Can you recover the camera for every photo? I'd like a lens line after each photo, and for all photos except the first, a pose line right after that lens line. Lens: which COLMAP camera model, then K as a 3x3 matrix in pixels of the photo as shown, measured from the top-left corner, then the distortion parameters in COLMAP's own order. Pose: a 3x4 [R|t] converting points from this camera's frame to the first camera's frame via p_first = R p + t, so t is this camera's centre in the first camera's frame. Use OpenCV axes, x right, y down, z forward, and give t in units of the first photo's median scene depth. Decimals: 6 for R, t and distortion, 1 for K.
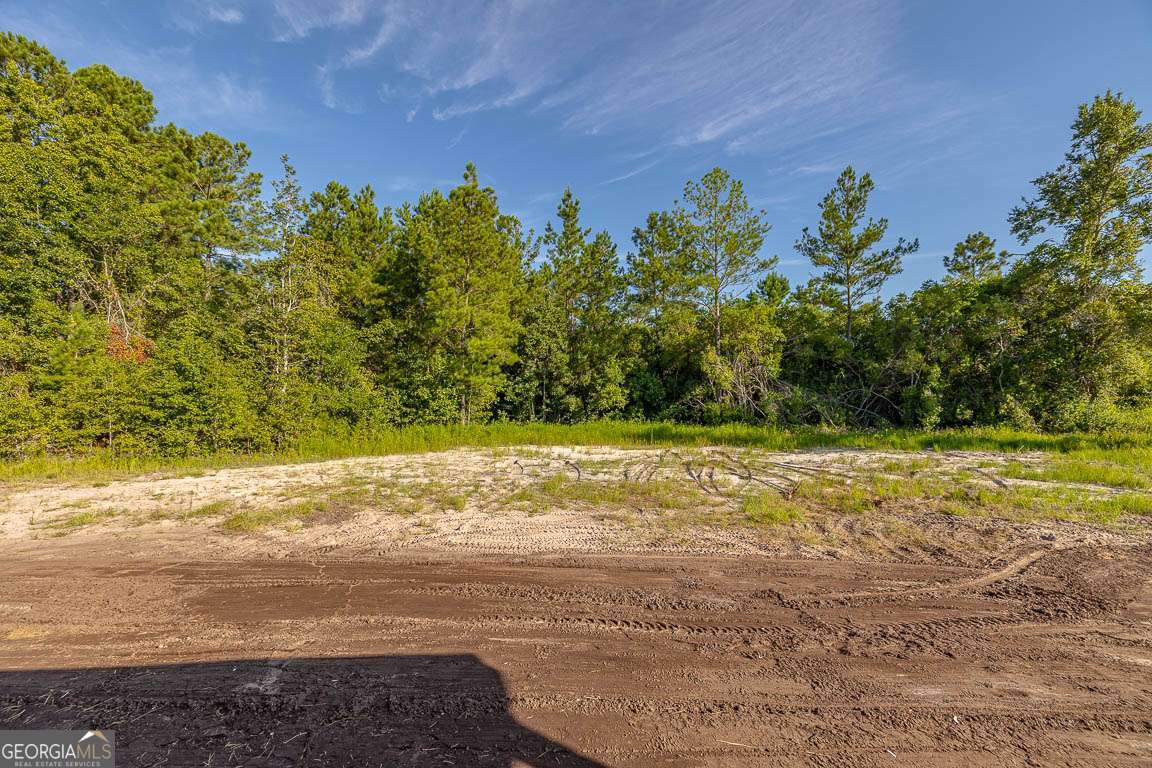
lens RADIAL K [[486.3, 0, 578.5], [0, 486.3, 380.2], [0, 0, 1]] dist [-0.000144, -0.000091]
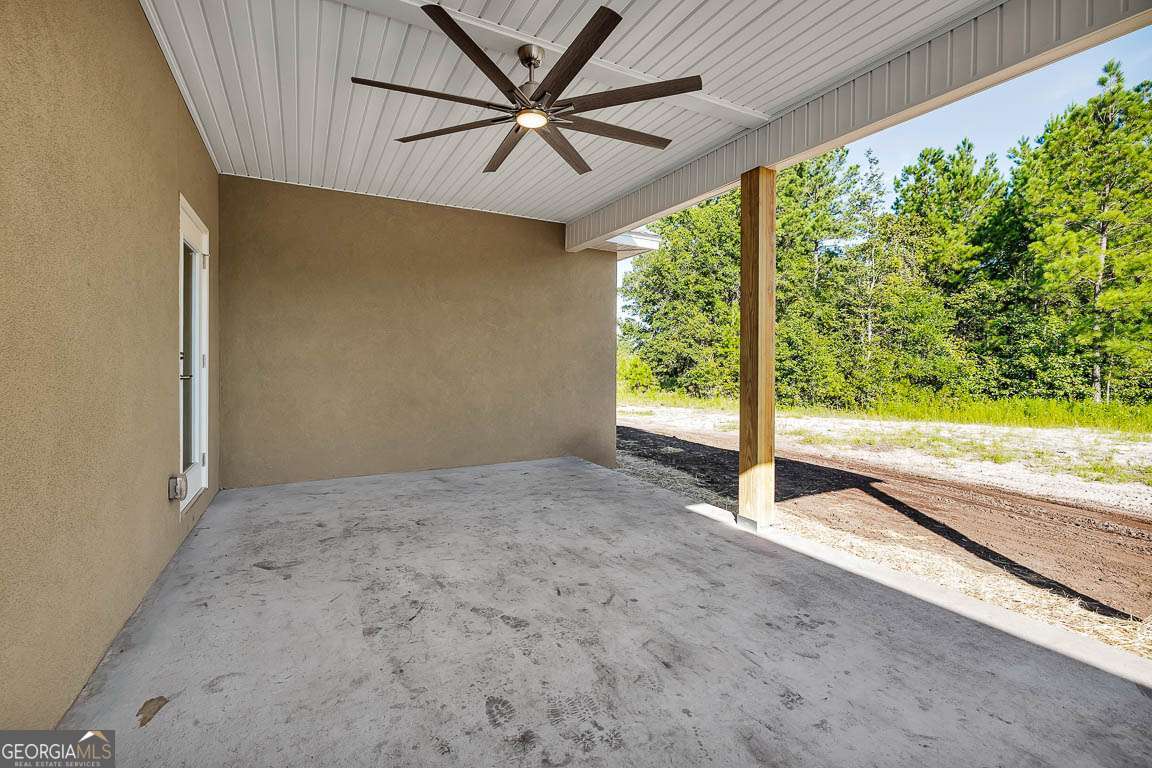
lens RADIAL K [[492.2, 0, 574.1], [0, 492.2, 363.1], [0, 0, 1]] dist [0.000742, 0.000223]
pose [[0.431007, 0.006137, -0.902328, 0.114170], [0.007285, 0.999921, 0.010281, 0.013193], [0.902319, -0.011005, 0.430928, -0.097070]]
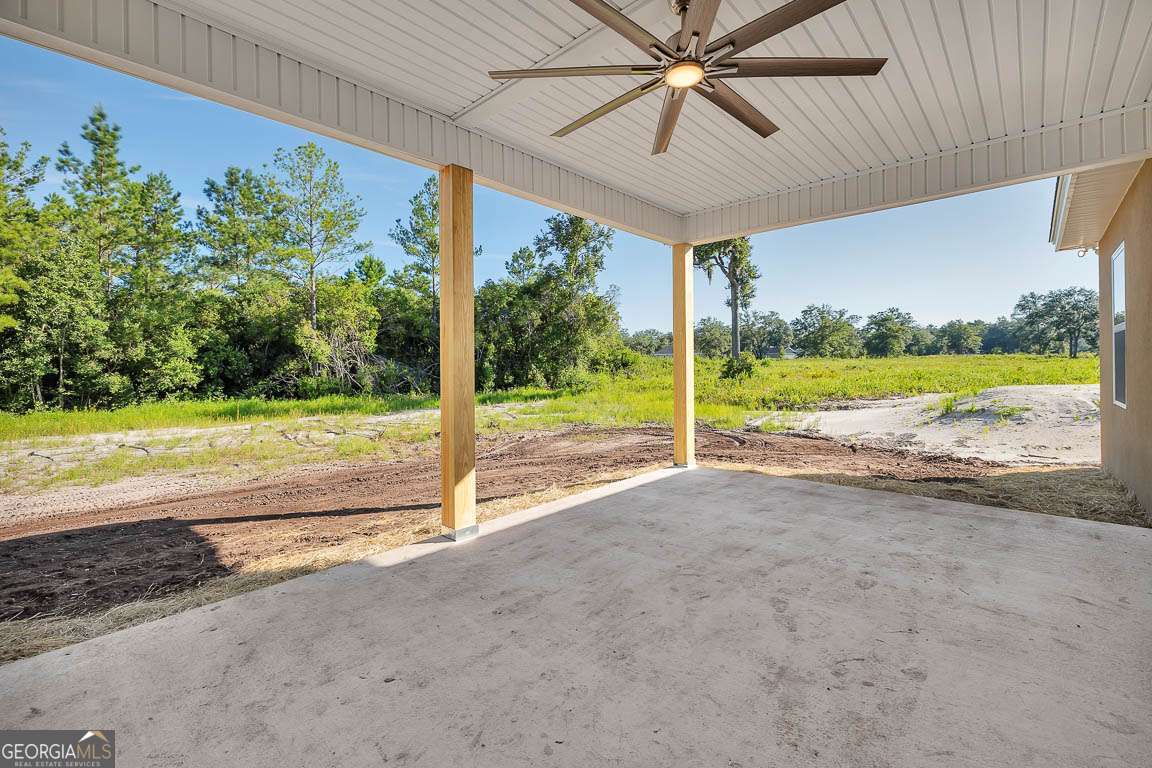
lens RADIAL K [[492.2, 0, 574.1], [0, 492.2, 363.1], [0, 0, 1]] dist [0.000742, 0.000223]
pose [[0.721225, -0.005984, 0.692675, -0.030961], [0.002826, 0.999980, 0.005696, 0.013448], [-0.692695, -0.002151, 0.721227, -0.107622]]
